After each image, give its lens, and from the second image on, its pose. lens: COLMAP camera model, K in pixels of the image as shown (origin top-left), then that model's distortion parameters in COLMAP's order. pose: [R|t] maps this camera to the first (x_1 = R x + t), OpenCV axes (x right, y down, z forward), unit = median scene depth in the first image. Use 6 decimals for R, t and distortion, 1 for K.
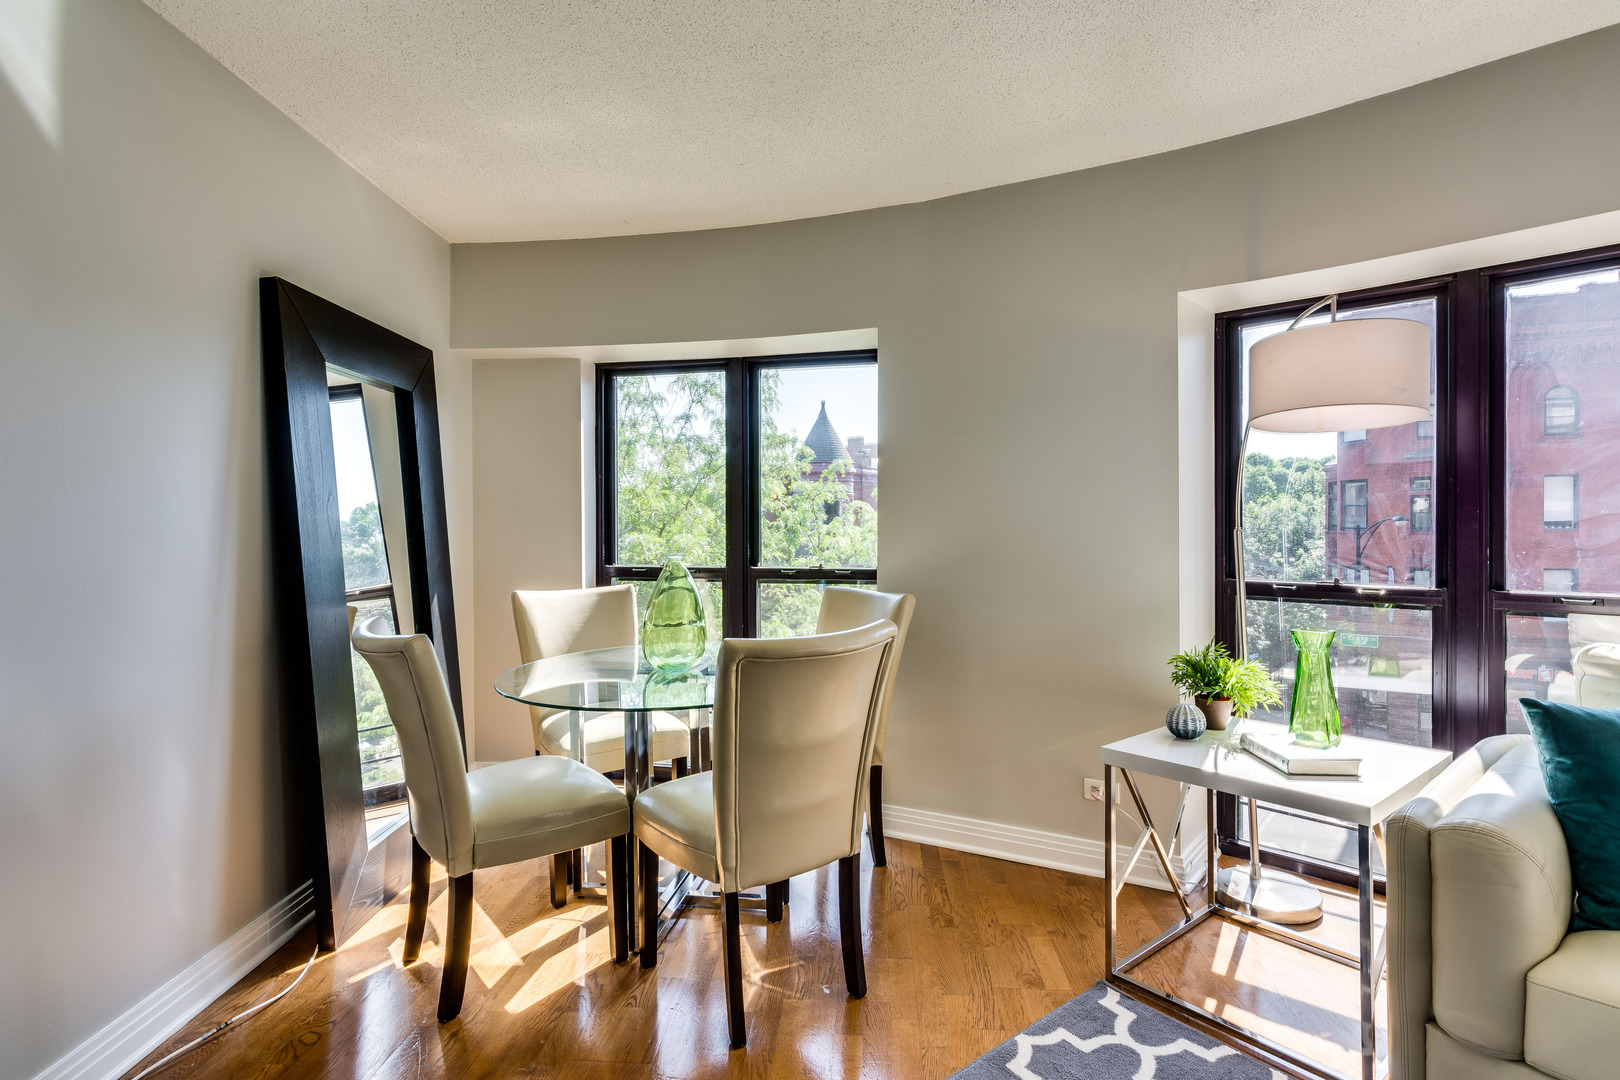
lens RADIAL K [[784.6, 0, 813.7], [0, 784.6, 534.4], [0, 0, 1]] dist [0.000668, 0.000144]
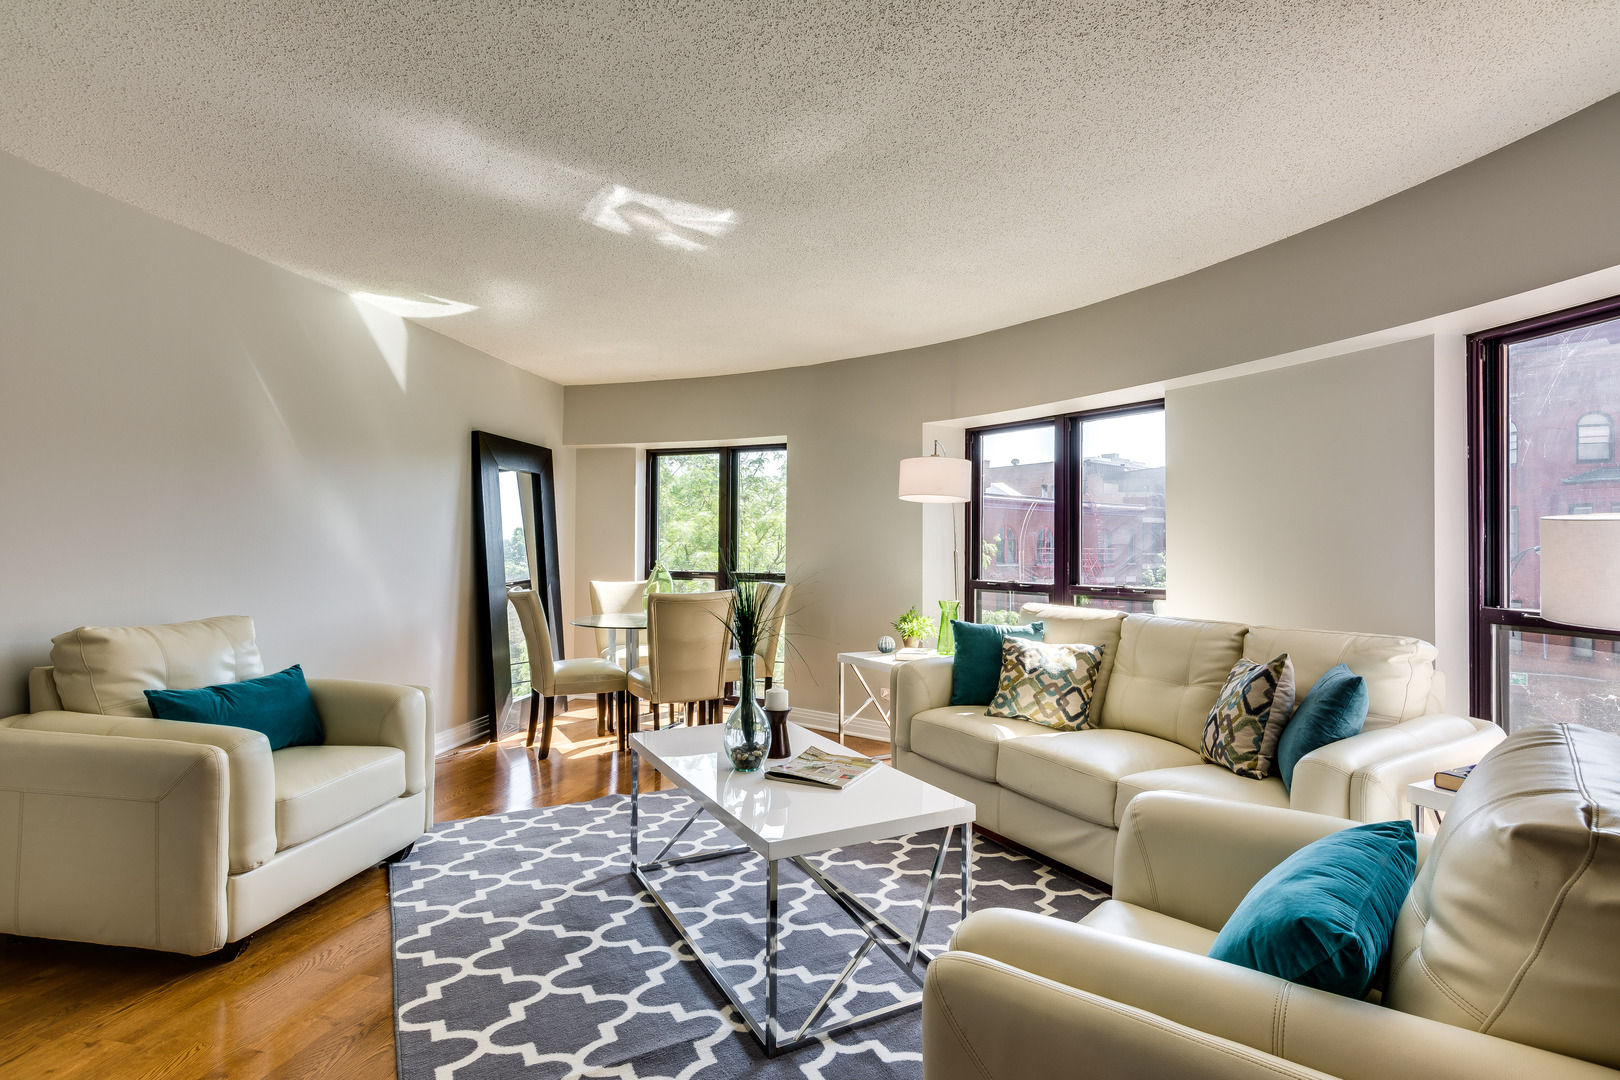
lens RADIAL K [[783.8, 0, 810.0], [0, 783.8, 540.0], [0, 0, 1]] dist [-0.003033, -0.000237]
pose [[0.981750, 0.005080, -0.190107, 0.457894], [-0.007358, 0.999909, -0.011281, -0.008458], [0.190032, 0.012474, 0.981699, -0.684984]]
